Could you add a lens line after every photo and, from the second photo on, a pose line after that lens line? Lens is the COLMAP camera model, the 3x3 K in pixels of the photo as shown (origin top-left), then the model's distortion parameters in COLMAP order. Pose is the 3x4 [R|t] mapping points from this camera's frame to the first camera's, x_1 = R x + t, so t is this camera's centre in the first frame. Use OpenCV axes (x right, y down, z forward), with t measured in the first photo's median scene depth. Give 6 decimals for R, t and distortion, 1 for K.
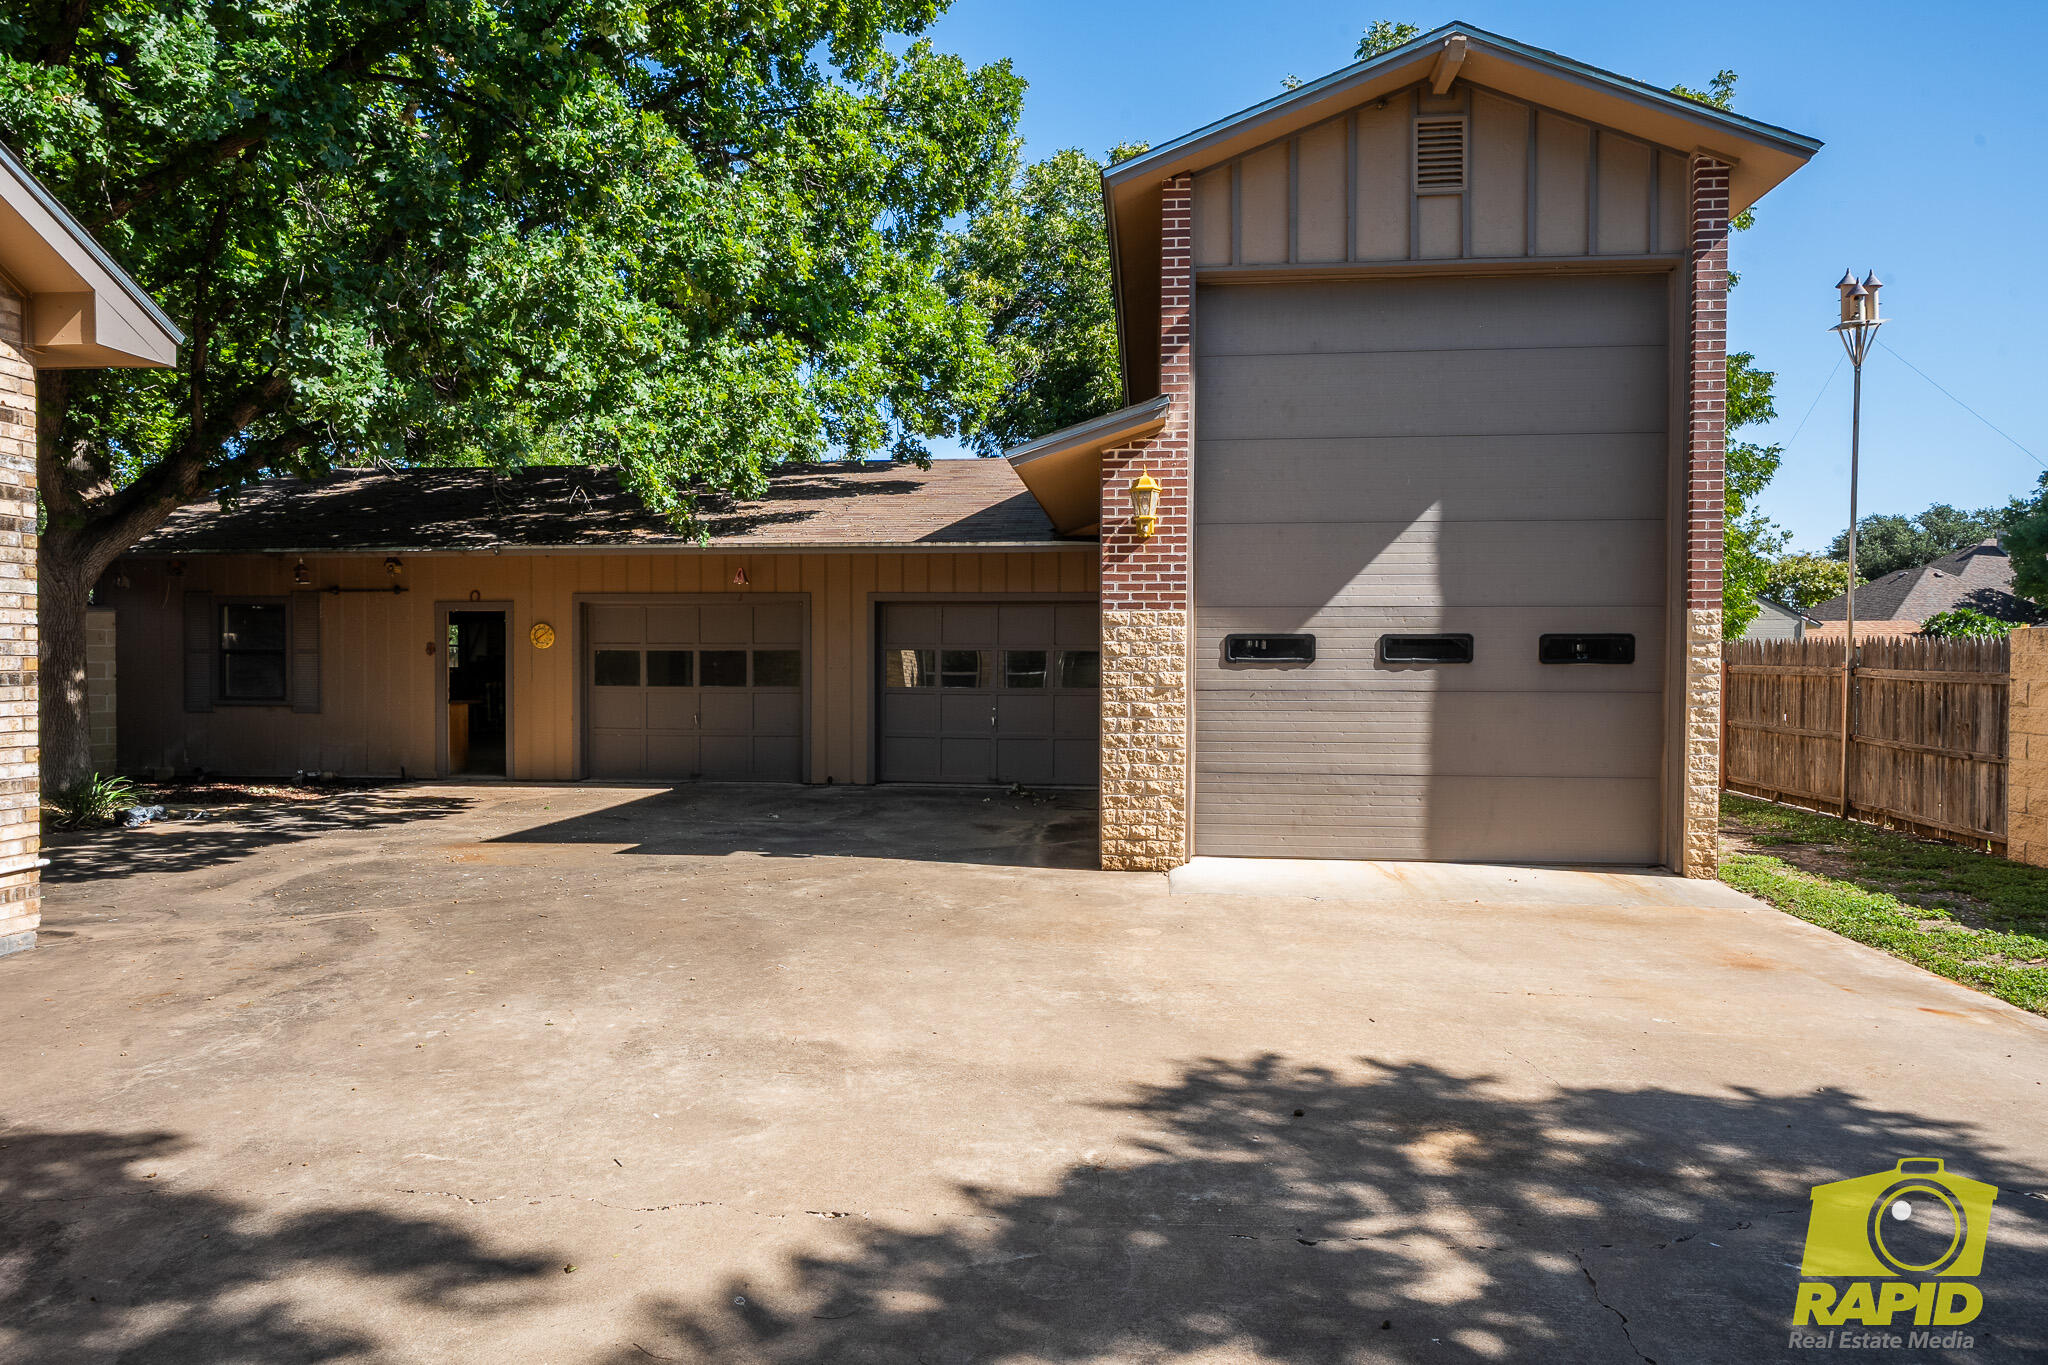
lens RADIAL K [[1185.7, 0, 1024.0], [0, 1185.7, 682.5], [0, 0, 1]] dist [0.003108, -0.000462]
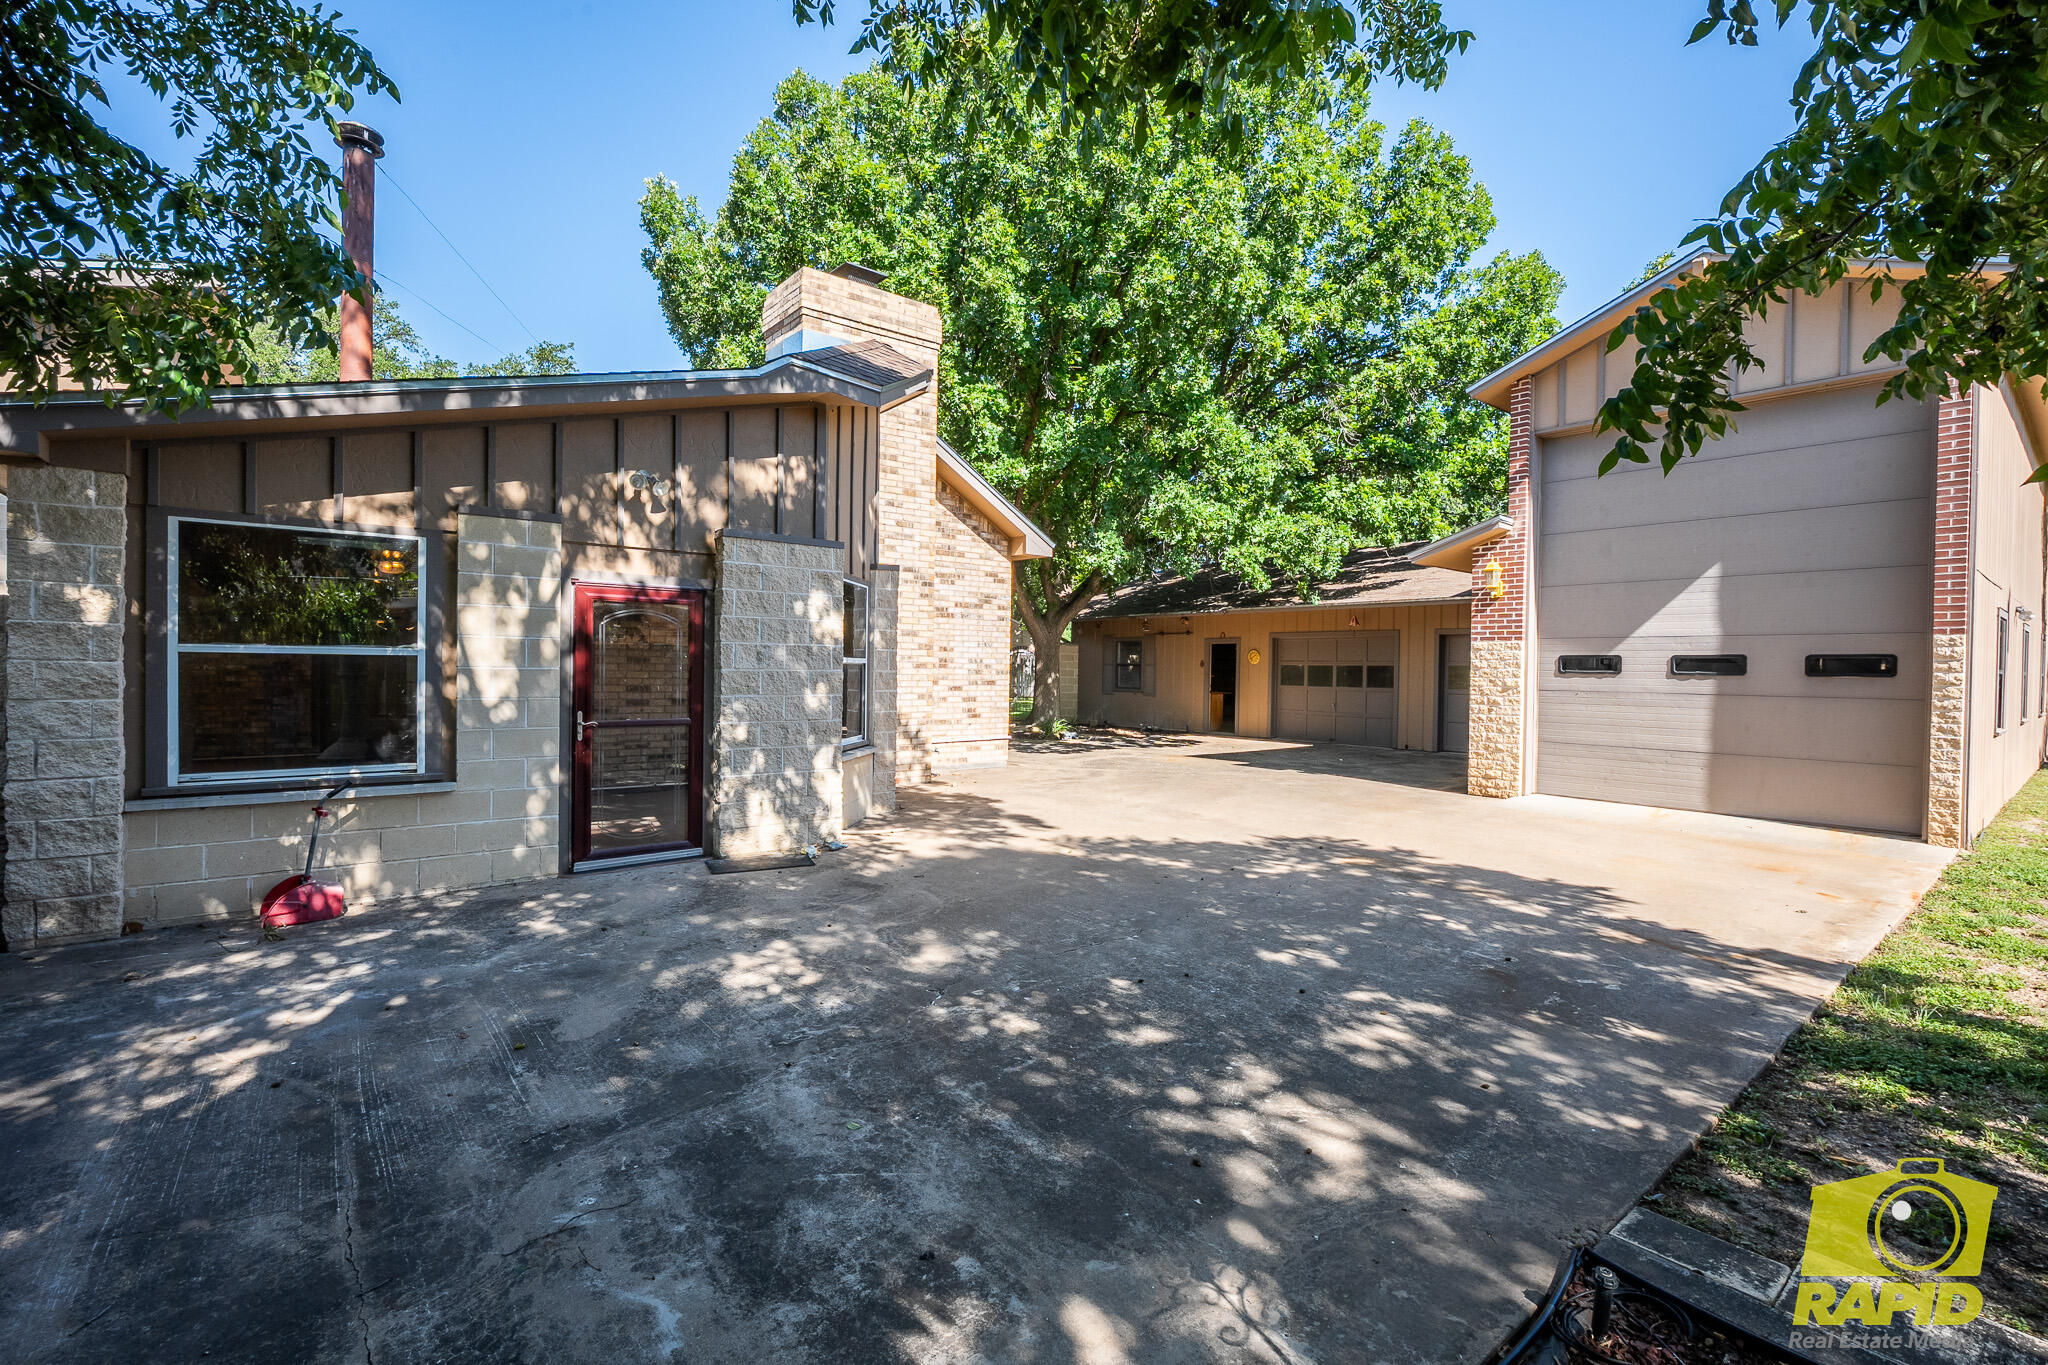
lens RADIAL K [[885.9, 0, 1024.0], [0, 885.9, 682.5], [0, 0, 1]] dist [0.009058, -0.000073]
pose [[0.711150, 0.018767, -0.702790, 0.507750], [-0.025864, 0.999665, 0.000523, 0.013688], [0.702564, 0.017805, 0.711397, -0.356968]]
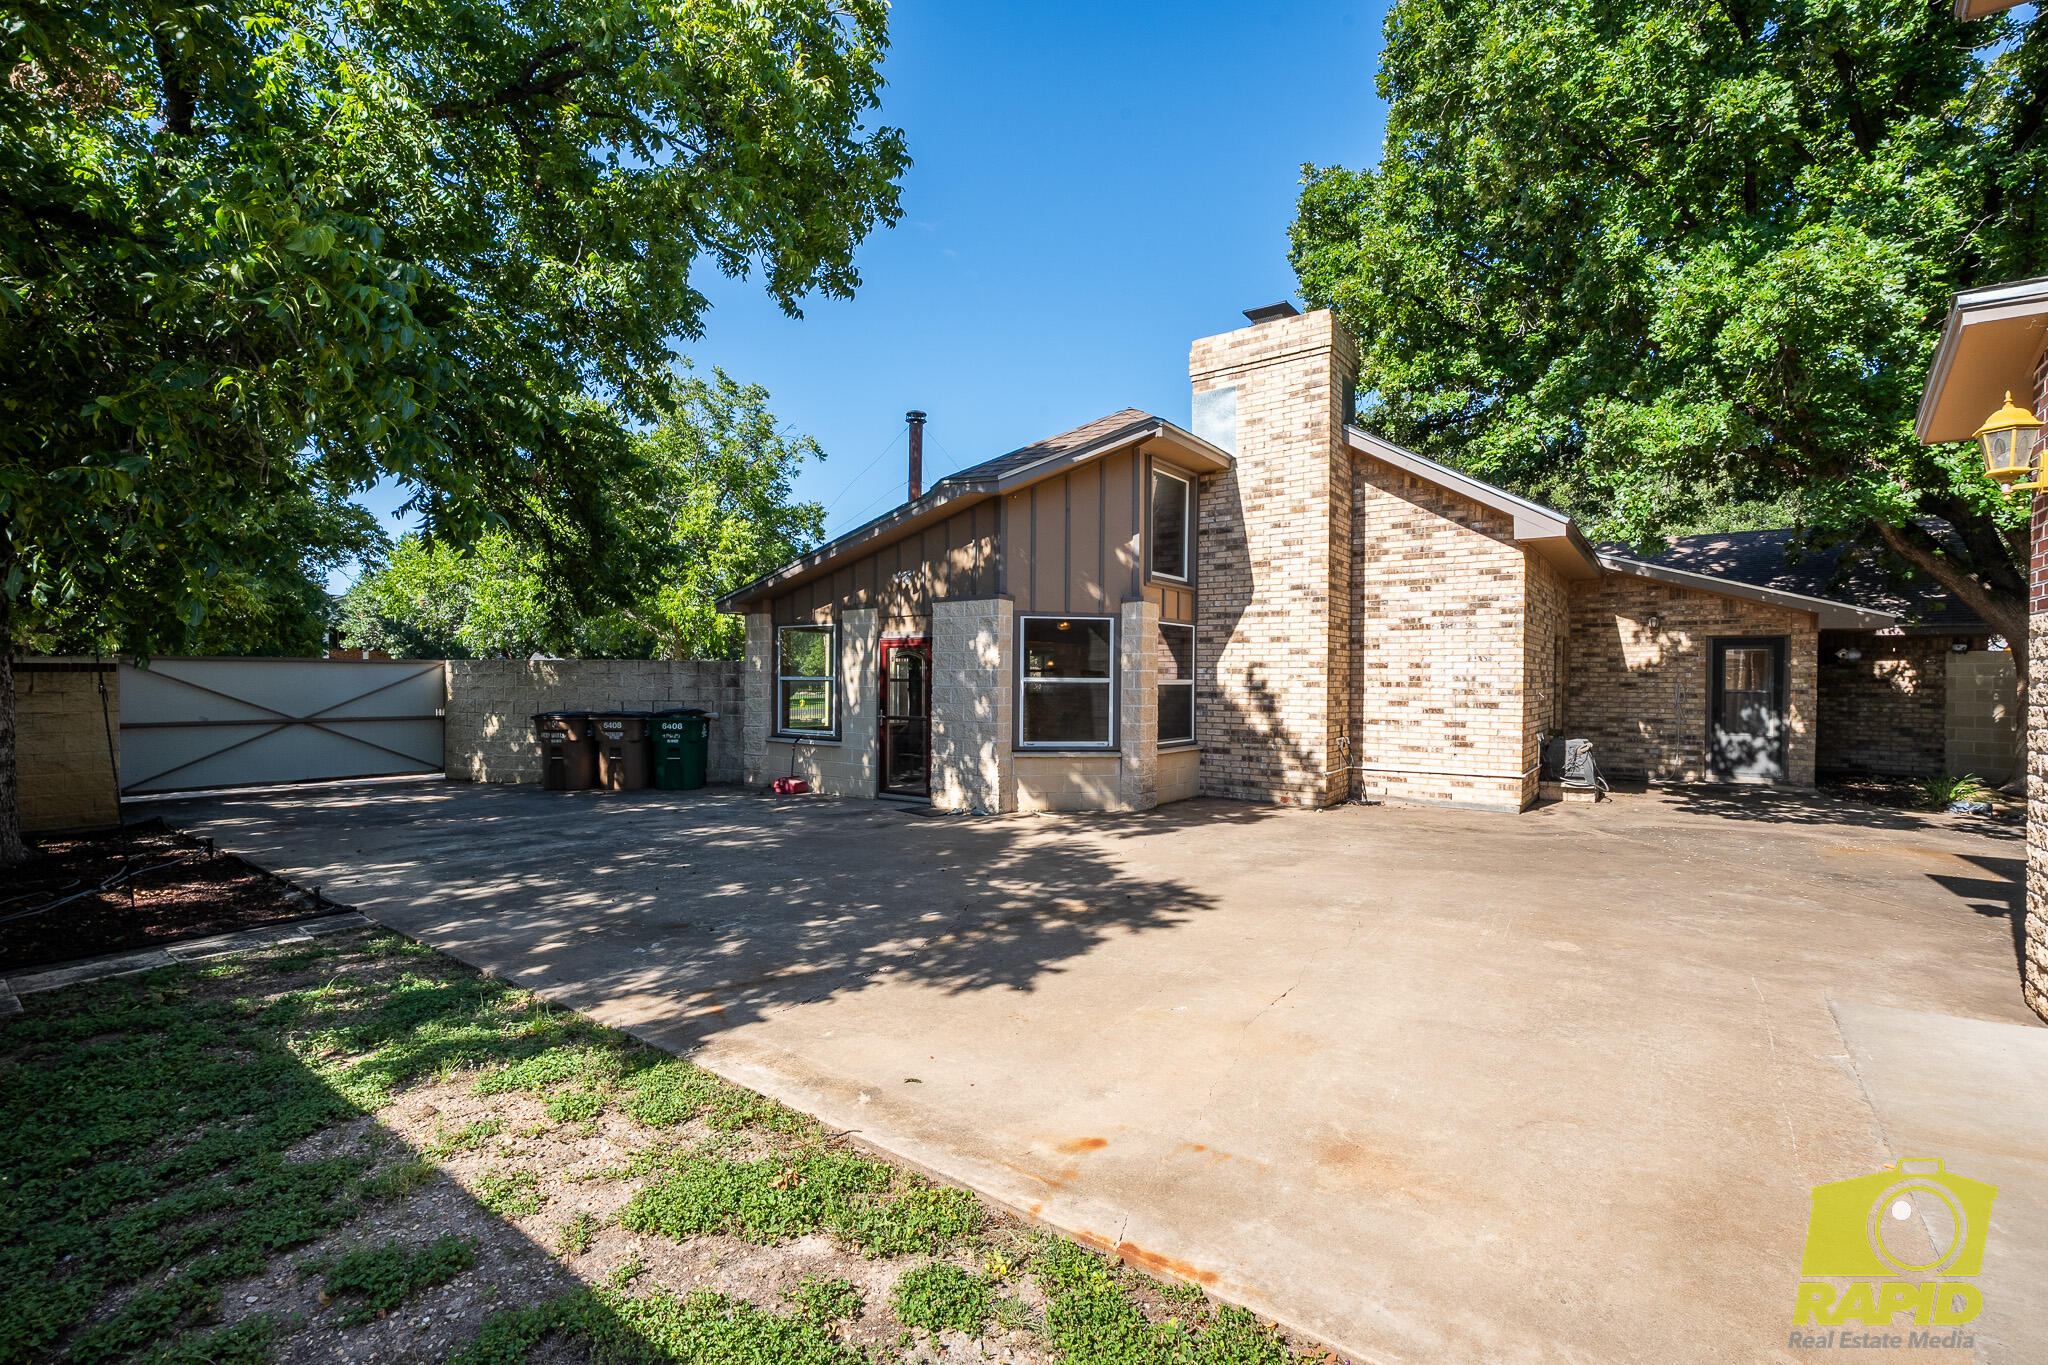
lens RADIAL K [[885.9, 0, 1024.0], [0, 885.9, 682.5], [0, 0, 1]] dist [0.009058, -0.000073]
pose [[-0.484714, -0.002502, -0.874669, 0.789989], [-0.023531, 0.999671, 0.010180, -0.013101], [0.874356, 0.025516, -0.484613, 0.739343]]
